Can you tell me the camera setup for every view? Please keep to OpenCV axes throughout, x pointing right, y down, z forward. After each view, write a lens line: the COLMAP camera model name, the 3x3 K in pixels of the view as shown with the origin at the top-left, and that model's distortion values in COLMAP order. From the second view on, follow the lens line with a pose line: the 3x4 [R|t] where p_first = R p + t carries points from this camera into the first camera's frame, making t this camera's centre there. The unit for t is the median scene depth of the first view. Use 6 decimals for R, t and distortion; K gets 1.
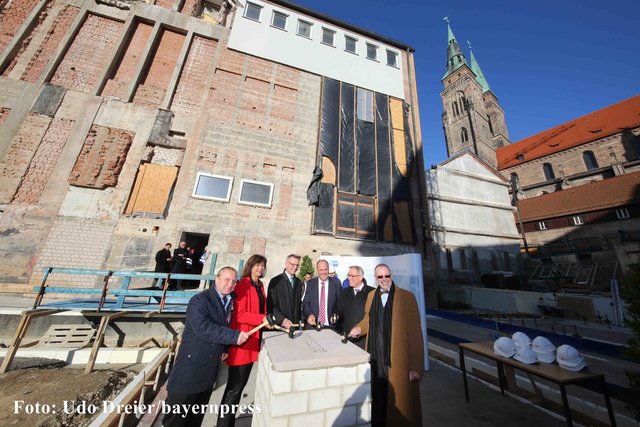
lens RADIAL K [[202.7, 0, 318.3], [0, 202.7, 212.7], [0, 0, 1]] dist [-0.000262, -0.002395]
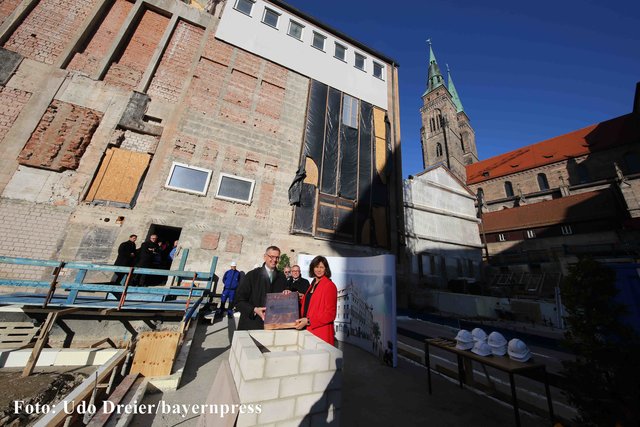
lens RADIAL K [[203.0, 0, 318.9], [0, 203.0, 212.1], [0, 0, 1]] dist [-0.002069, -0.001610]
pose [[0.993215, 0.059450, 0.099945, -0.000998], [-0.057862, 0.998149, -0.018714, 0.007857], [-0.100873, 0.012804, 0.994817, -0.002811]]
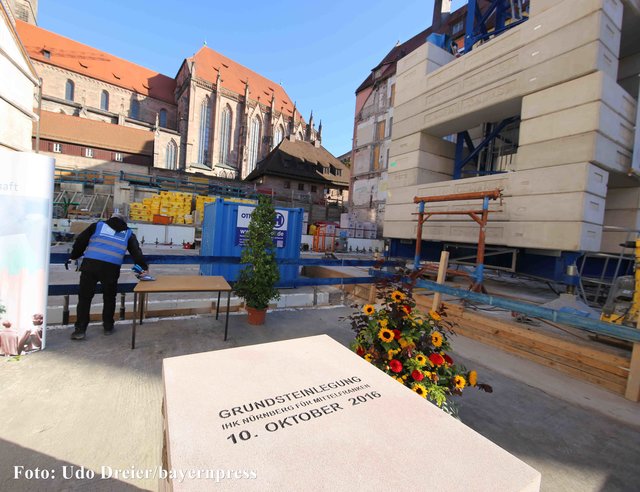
lens RADIAL K [[243.0, 0, 265.3], [0, 243.0, 234.5], [0, 0, 1]] dist [0.003755, -0.003440]
pose [[-0.049675, -0.083143, 0.995299, -0.057602], [-0.354474, 0.933122, 0.060258, 0.054504], [-0.933745, -0.349815, -0.075825, 0.166612]]
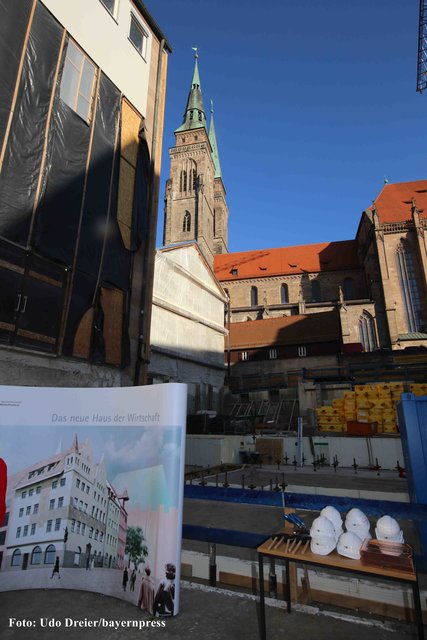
lens RADIAL K [[344.8, 0, 213.9], [0, 344.8, 320.9], [0, 0, 1]] dist [0.017684, -0.007450]
pose [[0.699189, 0.158580, 0.697128, -0.034906], [-0.171877, 0.983777, -0.051400, 0.026873], [-0.693970, -0.083882, 0.715101, 0.113548]]
